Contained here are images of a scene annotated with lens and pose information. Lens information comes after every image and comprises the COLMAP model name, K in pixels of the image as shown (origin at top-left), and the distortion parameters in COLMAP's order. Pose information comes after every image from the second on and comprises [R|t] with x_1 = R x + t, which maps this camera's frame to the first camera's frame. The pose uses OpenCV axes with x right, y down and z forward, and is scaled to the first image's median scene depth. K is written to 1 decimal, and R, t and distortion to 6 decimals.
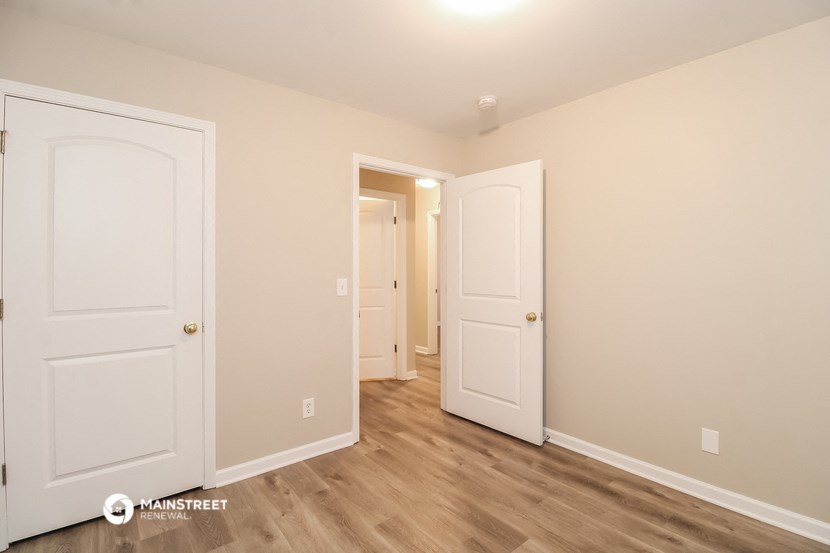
lens RADIAL K [[389.2, 0, 417.8], [0, 389.2, 267.9], [0, 0, 1]] dist [-0.001654, -0.009399]
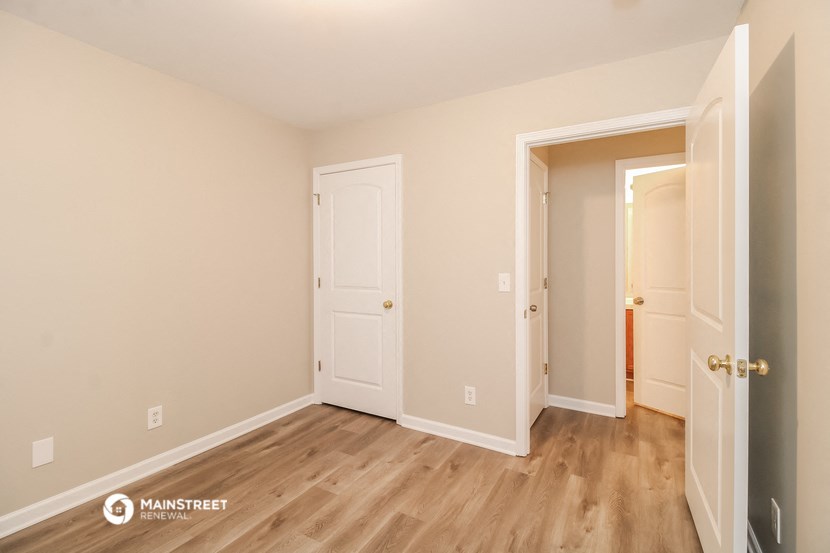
lens RADIAL K [[389.2, 0, 439.2], [0, 389.2, 264.6], [0, 0, 1]] dist [-0.001654, -0.009399]
pose [[0.358772, 0.006054, -0.933406, 0.674781], [-0.001769, 0.999982, 0.005805, 0.000879], [0.933423, -0.000431, 0.358776, 0.554183]]
